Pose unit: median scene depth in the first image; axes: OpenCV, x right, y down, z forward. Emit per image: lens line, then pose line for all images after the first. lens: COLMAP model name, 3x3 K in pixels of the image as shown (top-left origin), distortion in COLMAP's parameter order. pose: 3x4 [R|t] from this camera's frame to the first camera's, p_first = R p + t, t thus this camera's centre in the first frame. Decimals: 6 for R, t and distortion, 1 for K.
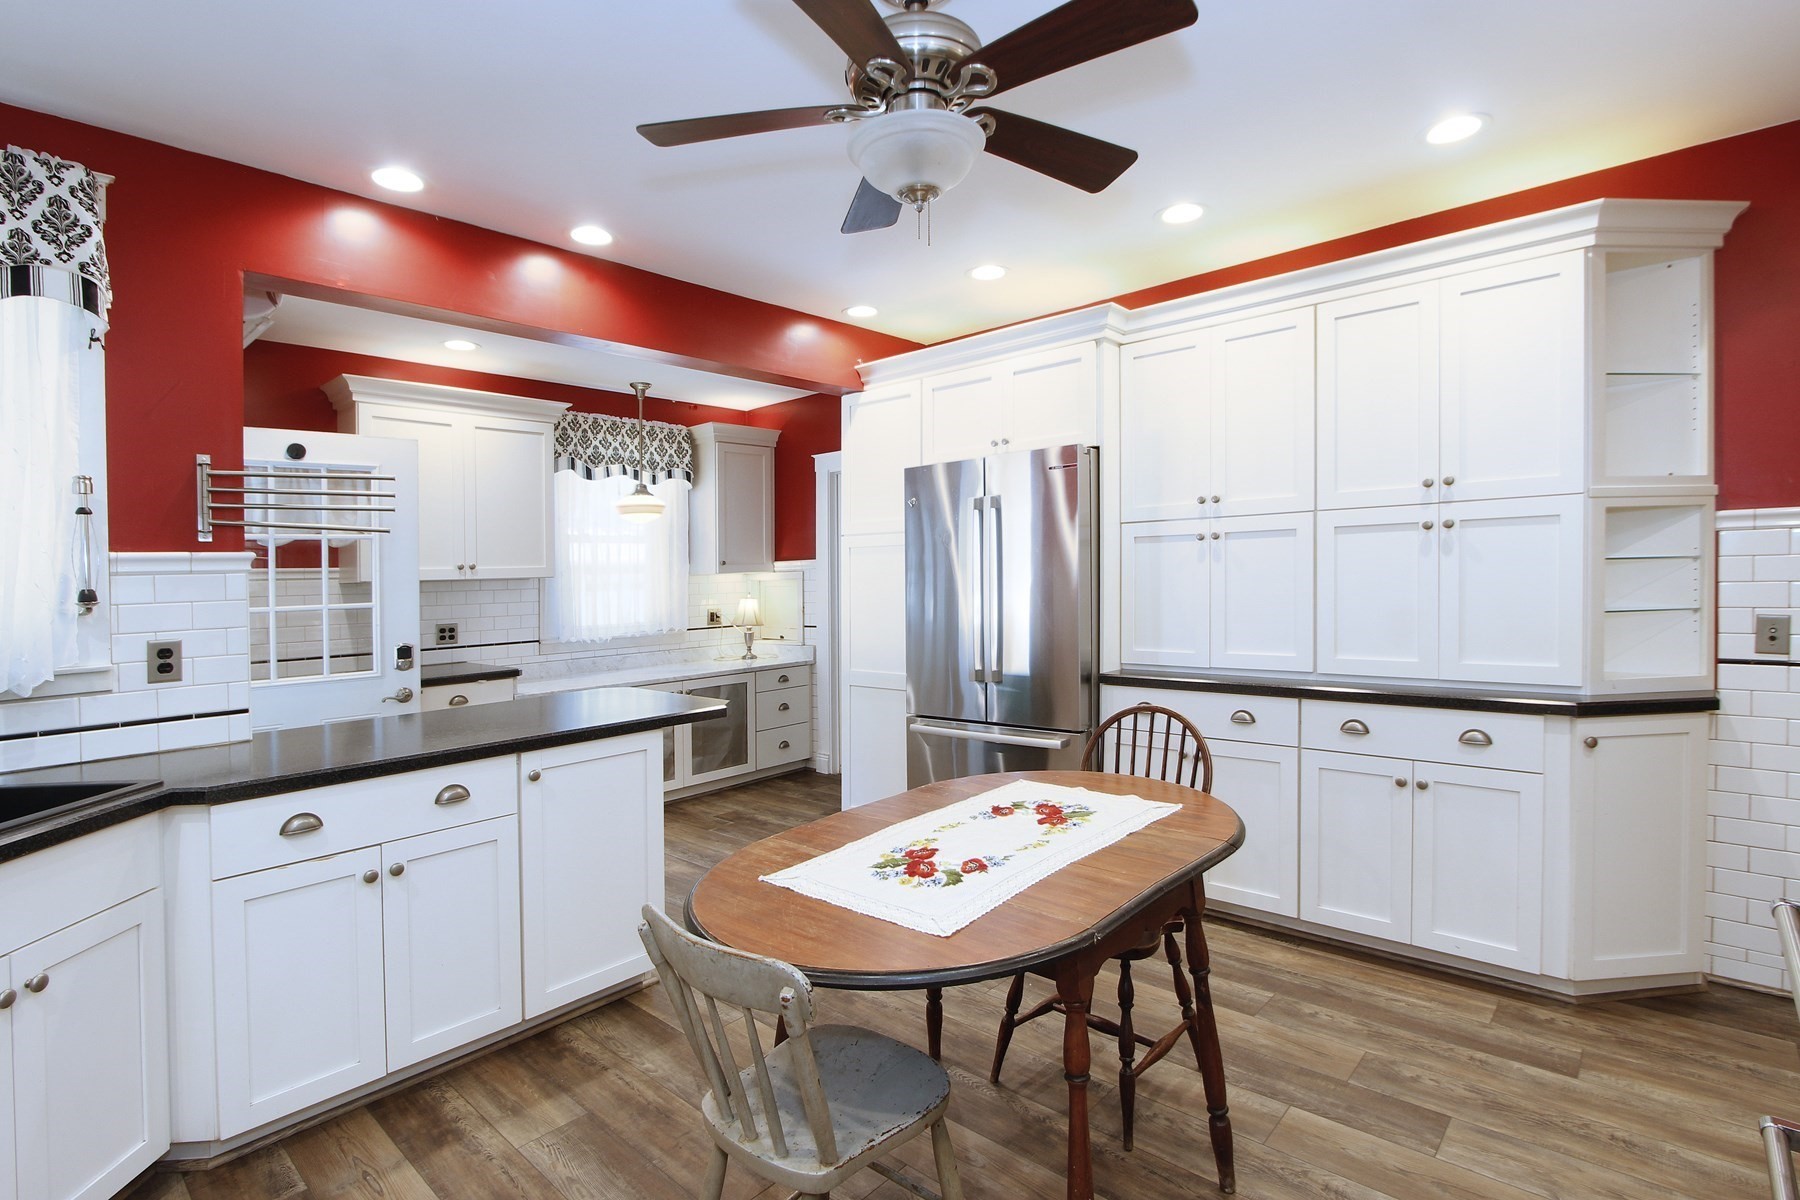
lens RADIAL K [[882.6, 0, 902.1], [0, 882.6, 596.6], [0, 0, 1]] dist [-0.010480, 0.000855]
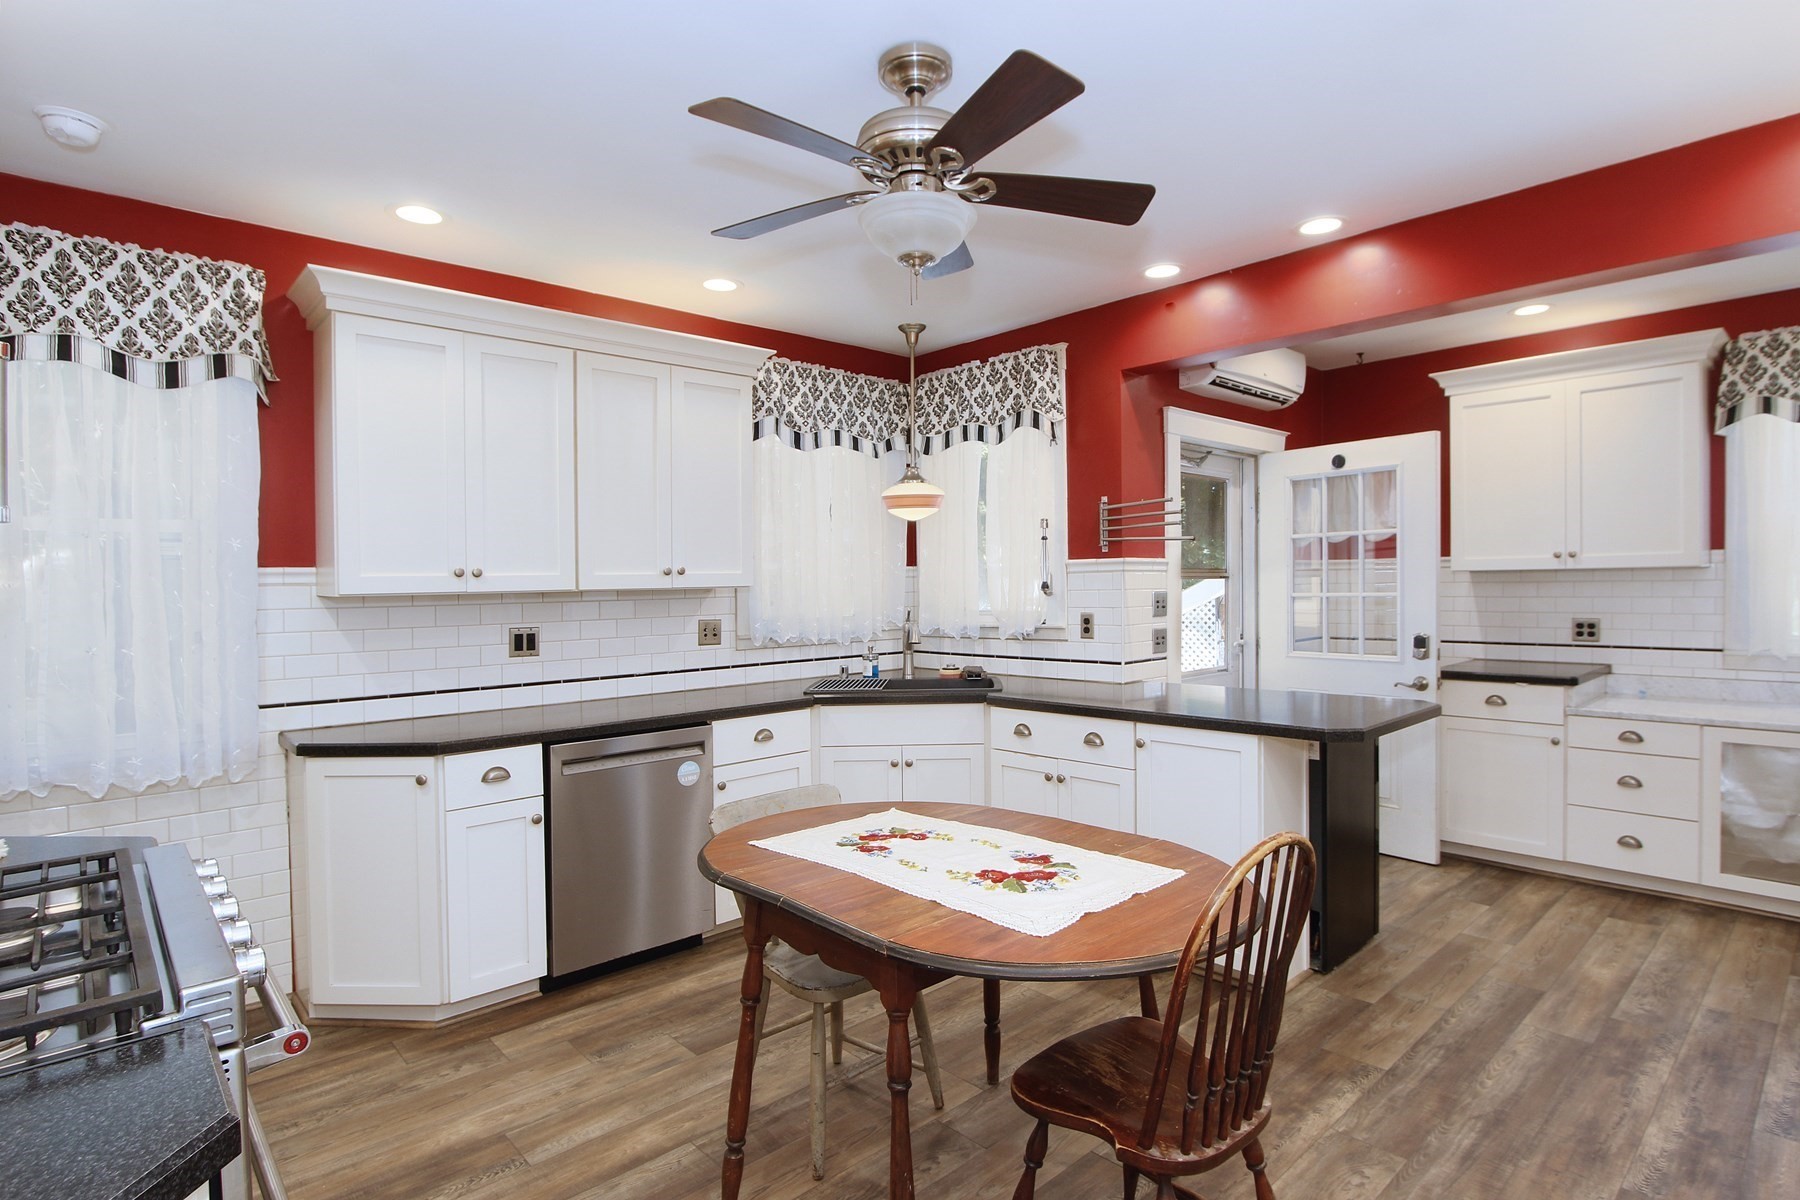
lens RADIAL K [[910.5, 0, 902.2], [0, 910.5, 592.6], [0, 0, 1]] dist [-0.004240, -0.000684]
pose [[-0.093191, 0.039874, -0.994850, 0.773665], [-0.005088, 0.999166, 0.040523, -0.048731], [0.995635, 0.008839, -0.092910, 0.708415]]
